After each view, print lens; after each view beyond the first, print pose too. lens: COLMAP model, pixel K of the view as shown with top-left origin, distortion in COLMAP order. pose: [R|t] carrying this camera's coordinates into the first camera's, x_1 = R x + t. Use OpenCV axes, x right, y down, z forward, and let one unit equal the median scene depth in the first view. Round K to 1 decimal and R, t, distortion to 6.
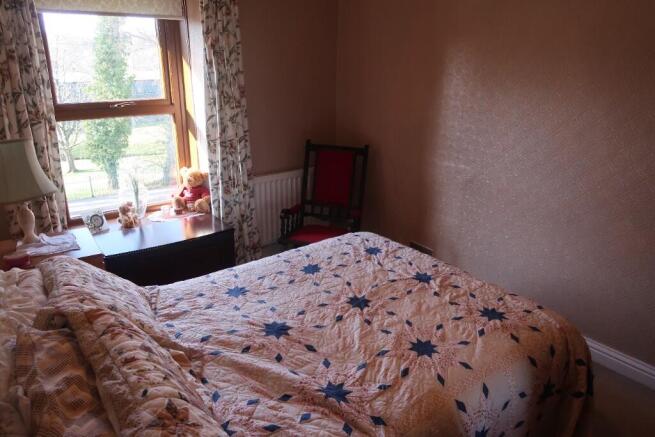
lens RADIAL K [[461.6, 0, 328.3], [0, 461.6, 220.7], [0, 0, 1]] dist [-0.030017, 0.005388]
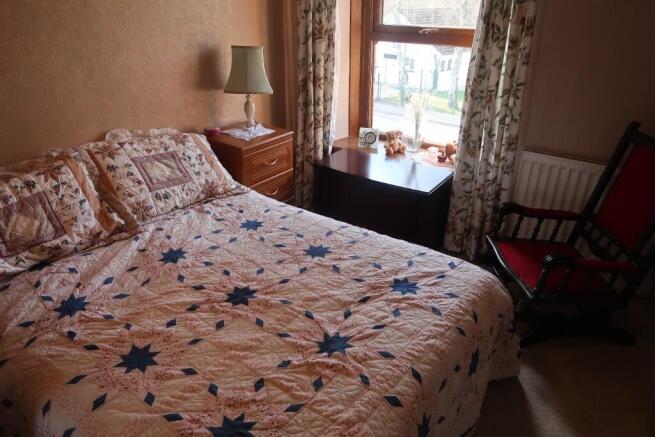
lens RADIAL K [[461.6, 0, 328.2], [0, 461.6, 216.0], [0, 0, 1]] dist [-0.030017, 0.005388]
pose [[0.278108, 0.426844, -0.860500, 0.714861], [-0.307085, 0.888337, 0.341404, -0.260988], [0.910140, 0.169299, 0.378131, 0.773491]]
